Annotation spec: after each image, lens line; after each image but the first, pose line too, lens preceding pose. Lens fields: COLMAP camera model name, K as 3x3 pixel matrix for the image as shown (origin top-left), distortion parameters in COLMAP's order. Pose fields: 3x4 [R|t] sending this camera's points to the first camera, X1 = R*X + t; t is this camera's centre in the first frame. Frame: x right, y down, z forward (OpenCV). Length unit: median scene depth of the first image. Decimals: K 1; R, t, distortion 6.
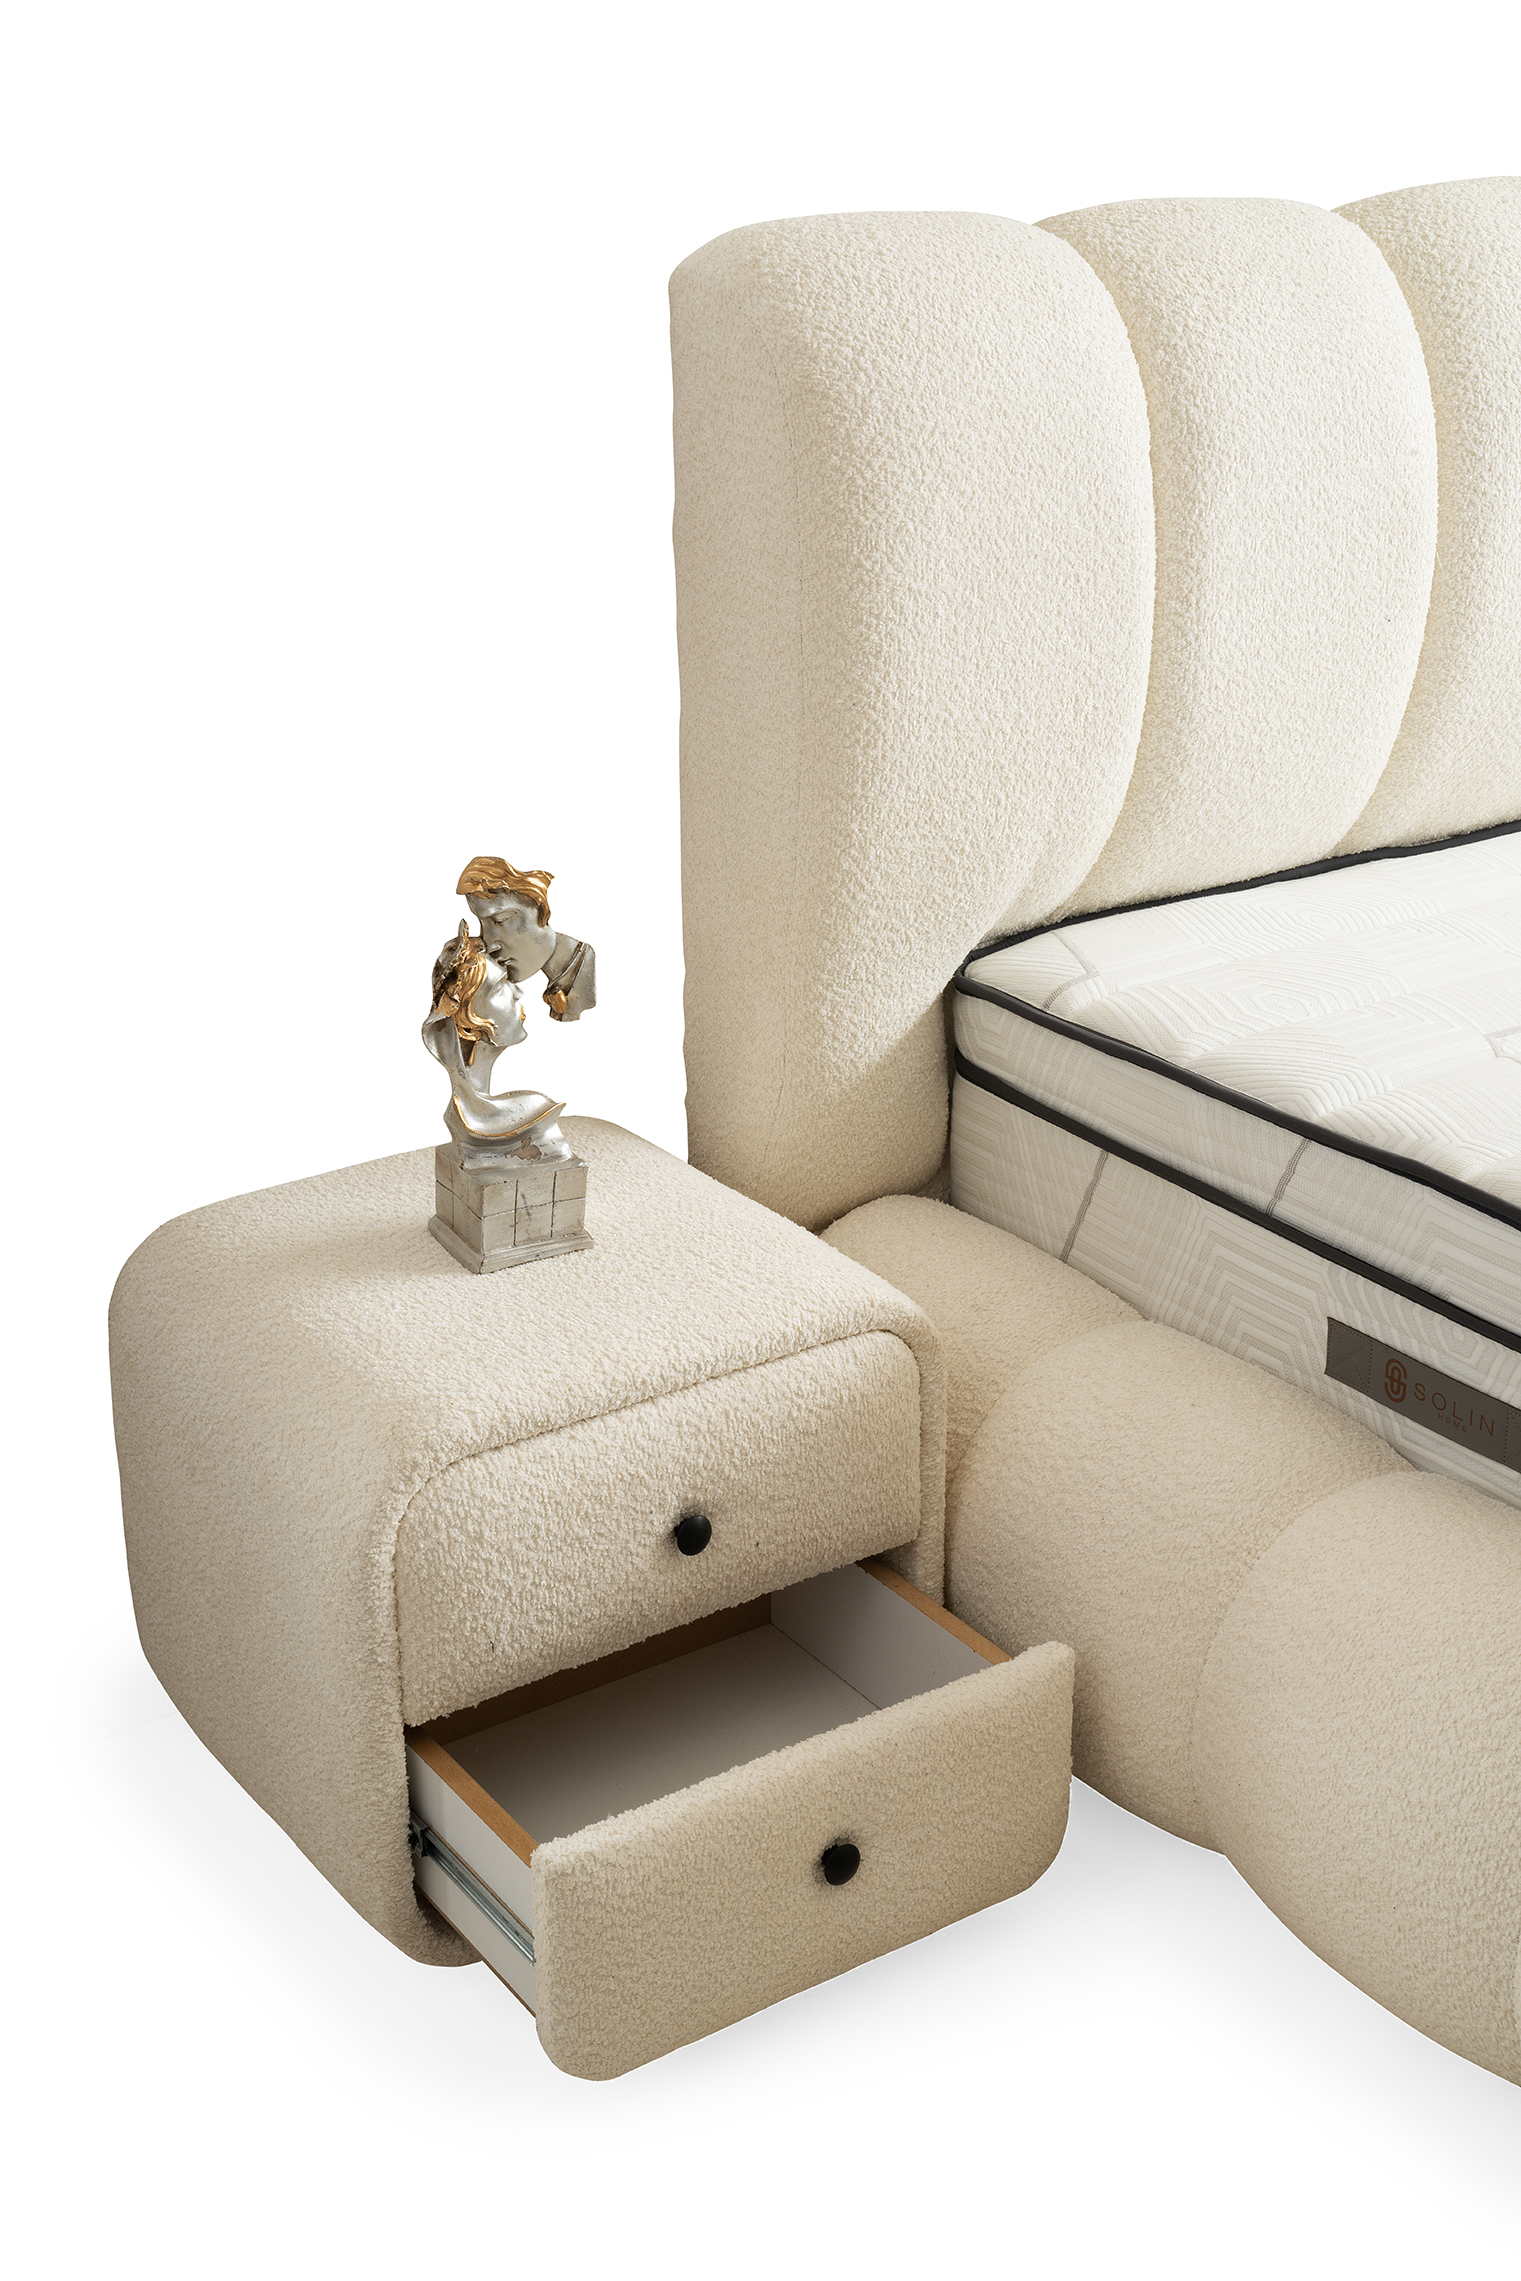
lens RADIAL K [[2788.4, 0, 772.1], [0, 2788.4, 1158.8], [0, 0, 1]] dist [0.065975, 0.329078]
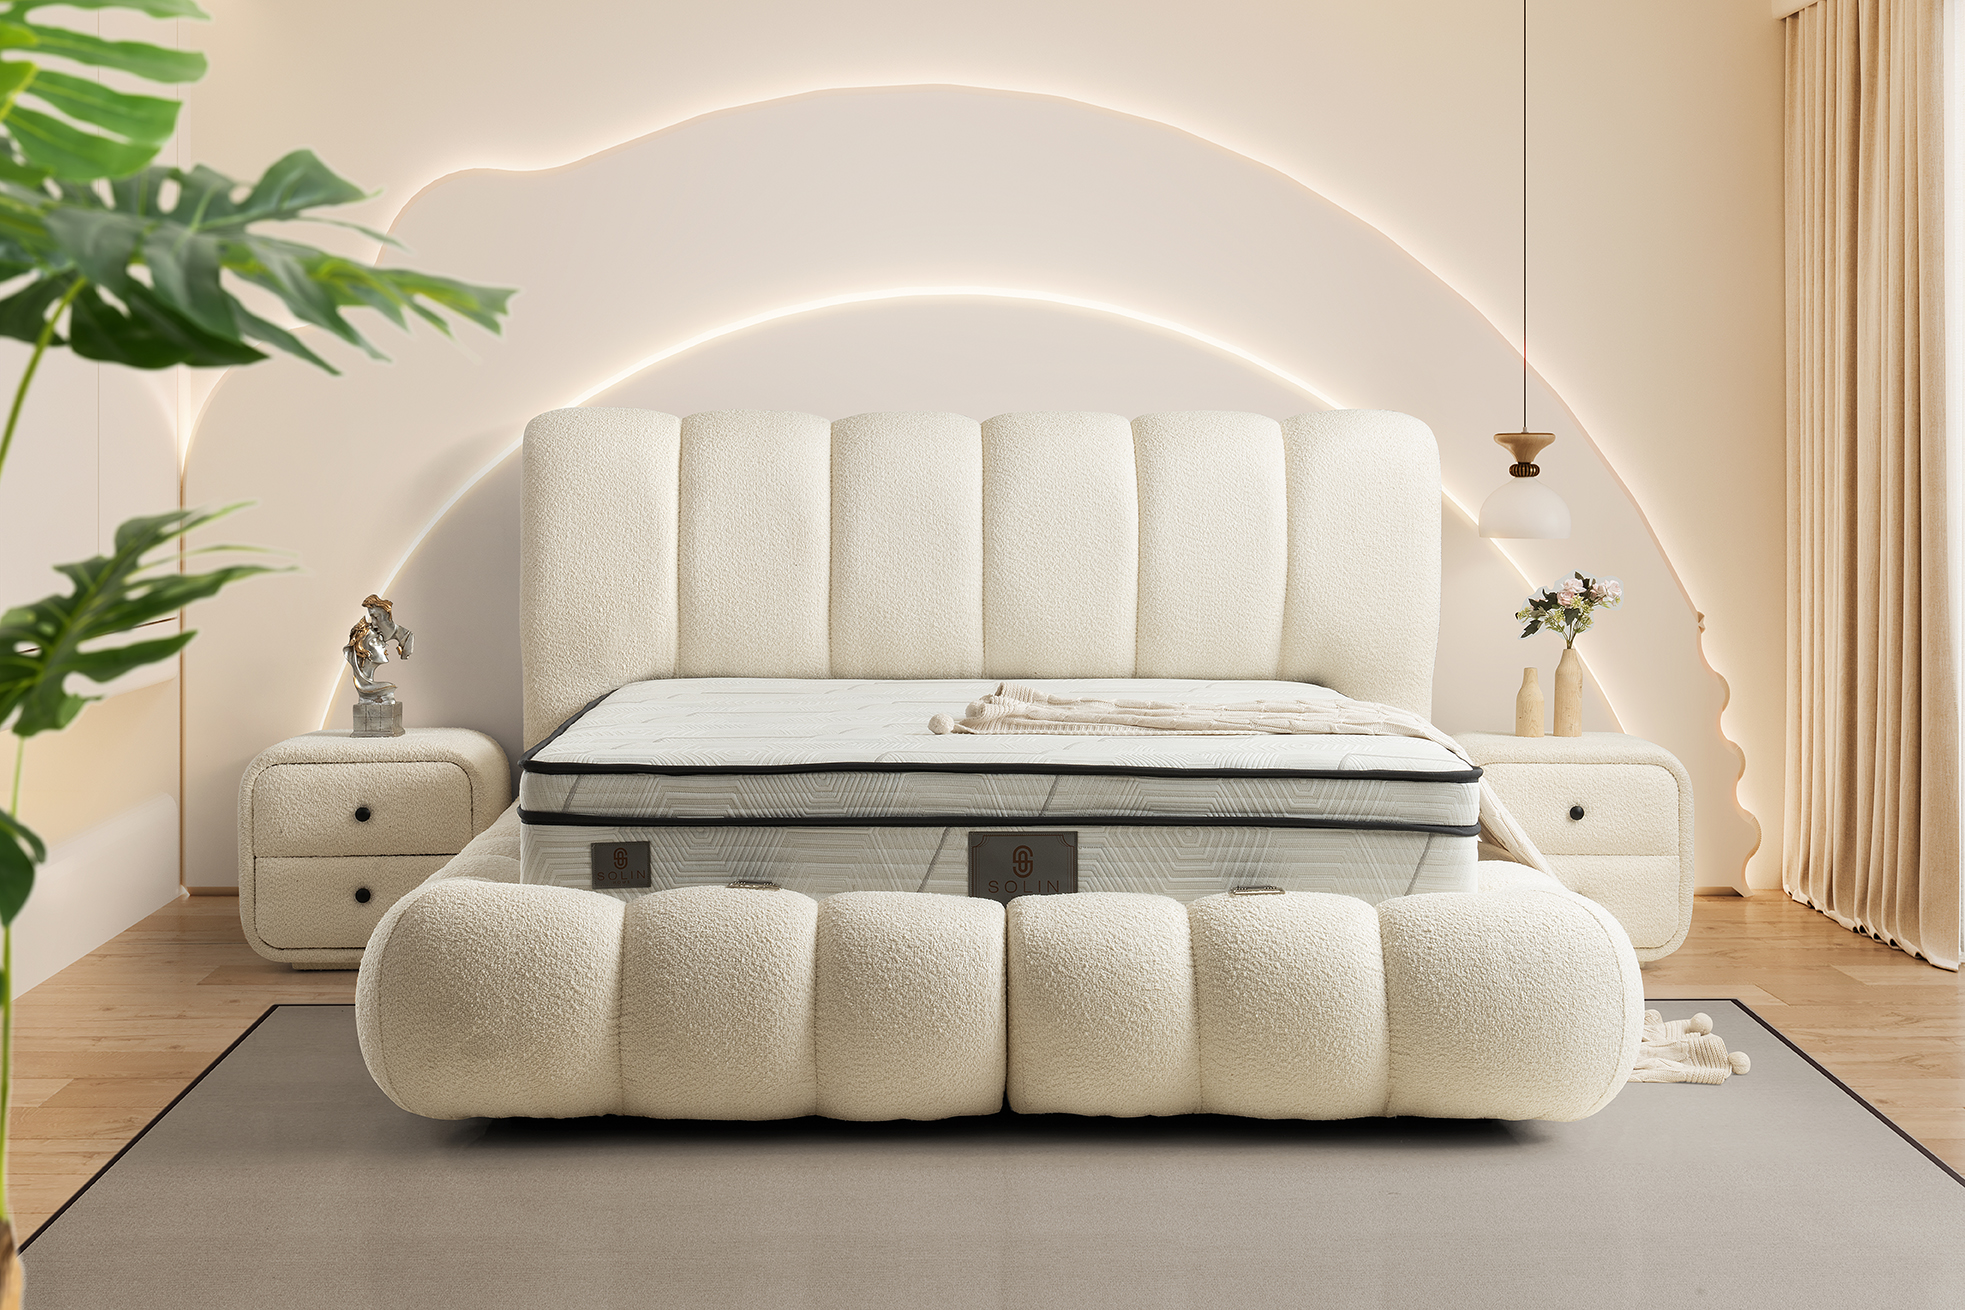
lens RADIAL K [[3204.4, 0, 982.5], [0, 3204.4, 655.0], [0, 0, 1]] dist [0.174205, 0.065016]
pose [[0.843295, 0.029541, -0.536638, 2.201410], [-0.205809, 0.940128, -0.271664, 0.722482], [0.496484, 0.339538, 0.798885, -1.344287]]
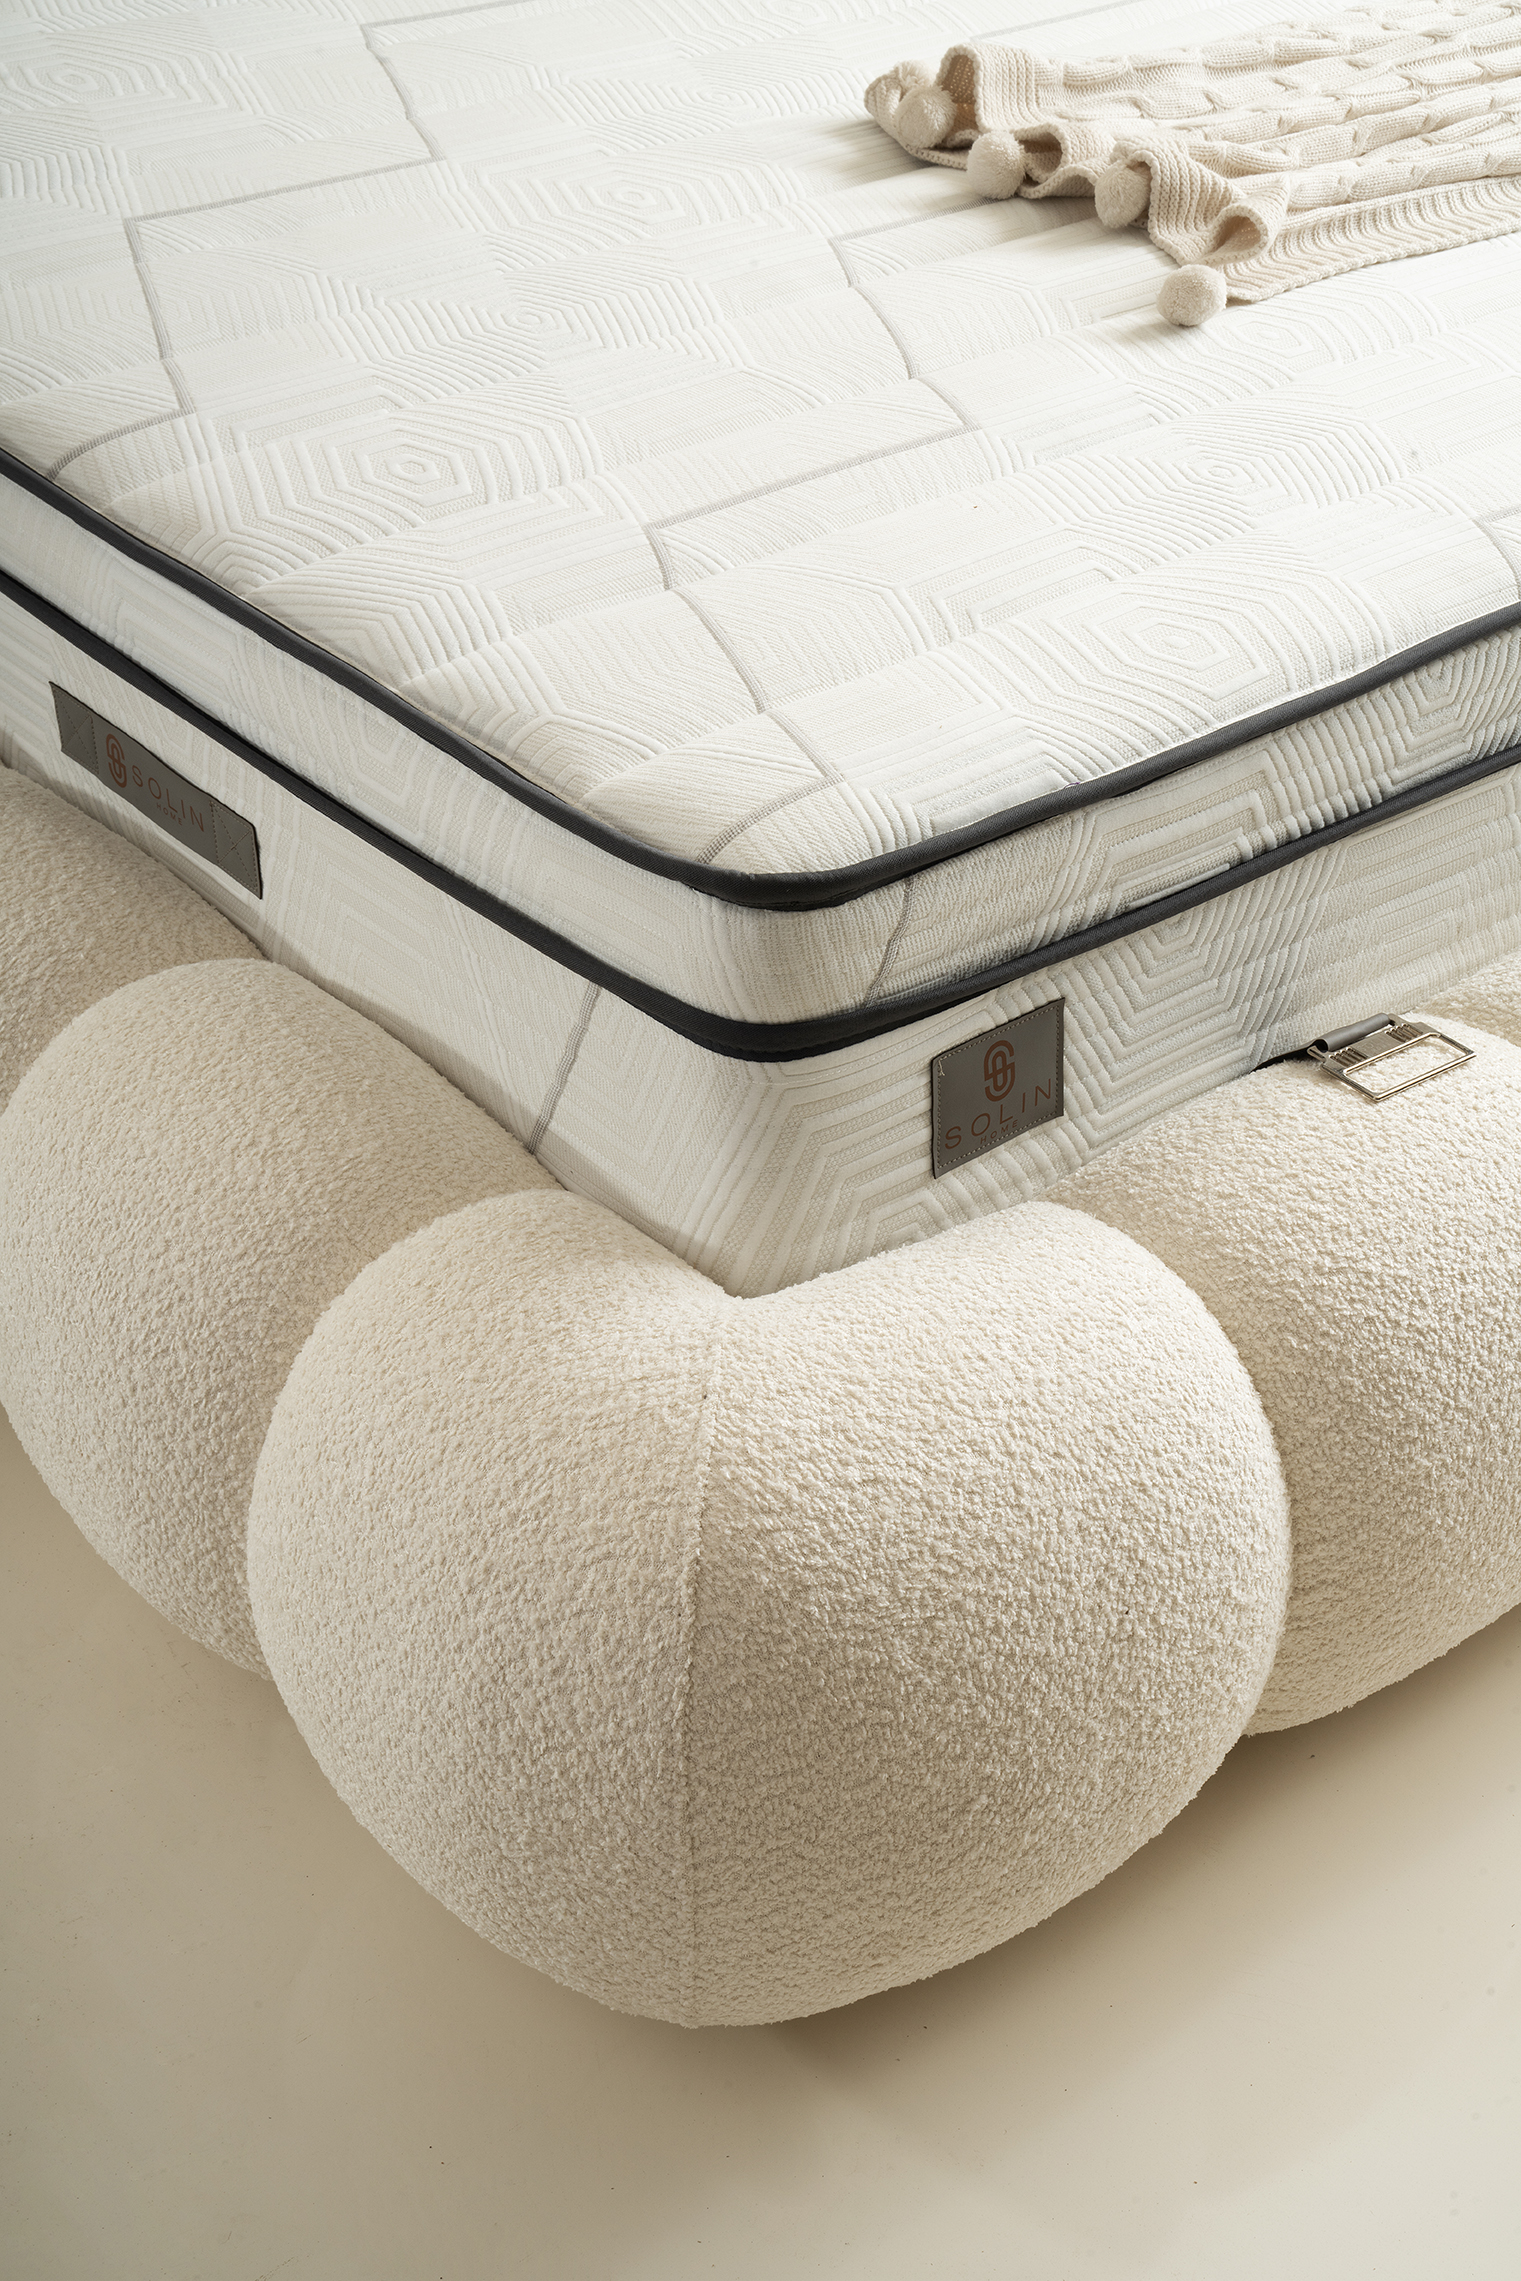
lens RADIAL K [[3270.9, 0, 760.5], [0, 3270.9, 1140.5], [0, 0, 1]] dist [0.123319, 0.504855]
pose [[0.994422, -0.034868, 0.099540, 0.515414], [0.013568, 0.978223, 0.207115, 0.106328], [-0.104594, -0.204609, 0.973240, -0.258078]]
